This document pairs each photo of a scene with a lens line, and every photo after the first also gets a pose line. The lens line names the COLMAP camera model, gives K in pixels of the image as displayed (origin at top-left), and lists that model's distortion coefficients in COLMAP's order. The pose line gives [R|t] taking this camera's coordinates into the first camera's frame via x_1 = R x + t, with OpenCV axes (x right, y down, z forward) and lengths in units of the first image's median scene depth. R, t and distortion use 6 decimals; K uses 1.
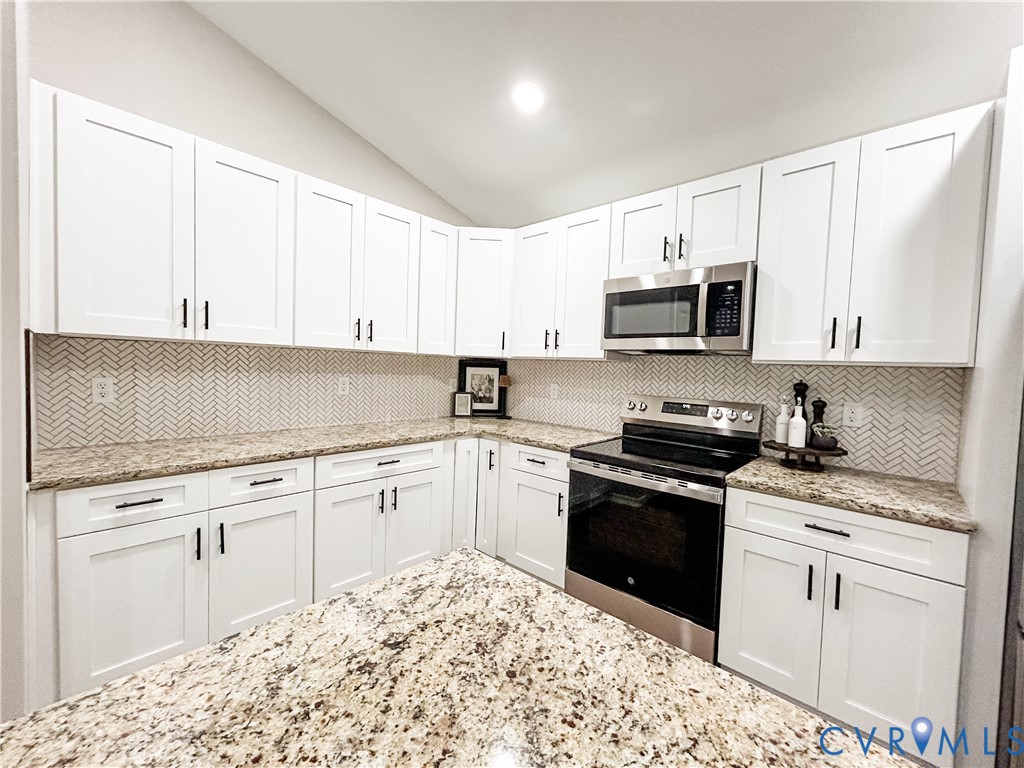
lens RADIAL K [[414.9, 0, 512.0], [0, 414.9, 384.0], [0, 0, 1]] dist [0.002868, 0.000152]
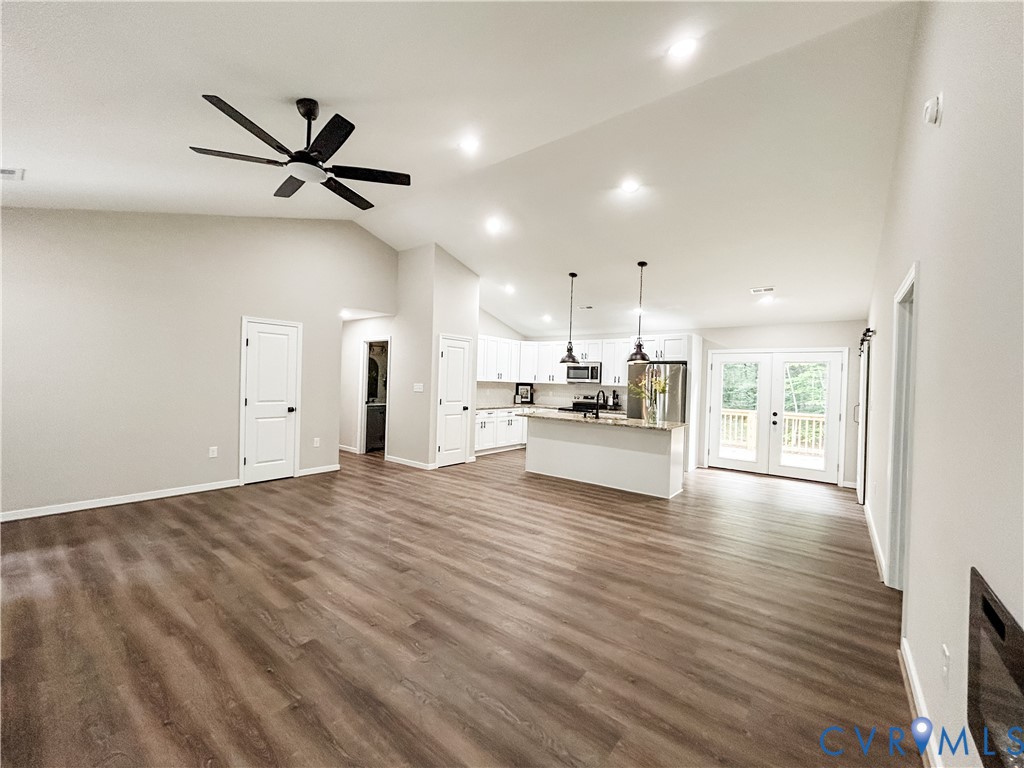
lens RADIAL K [[414.9, 0, 512.0], [0, 414.9, 384.0], [0, 0, 1]] dist [0.002868, 0.000152]
pose [[0.996339, -0.002904, 0.085438, -0.516427], [0.005803, 0.999415, -0.033709, 0.053151], [-0.085290, 0.034081, 0.995773, -2.343311]]
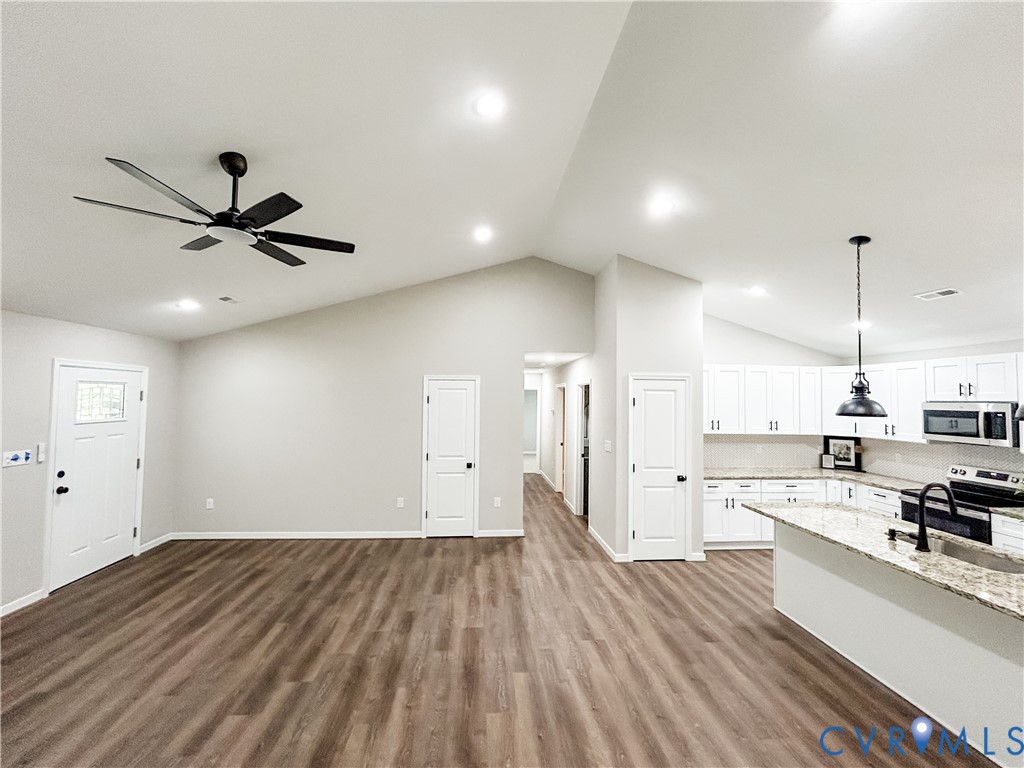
lens RADIAL K [[414.9, 0, 512.0], [0, 414.9, 384.0], [0, 0, 1]] dist [0.002868, 0.000152]
pose [[0.740299, -0.048071, -0.670557, 0.106254], [-0.017296, 0.995748, -0.090479, -0.117825], [0.672056, 0.078580, 0.736319, -1.517371]]
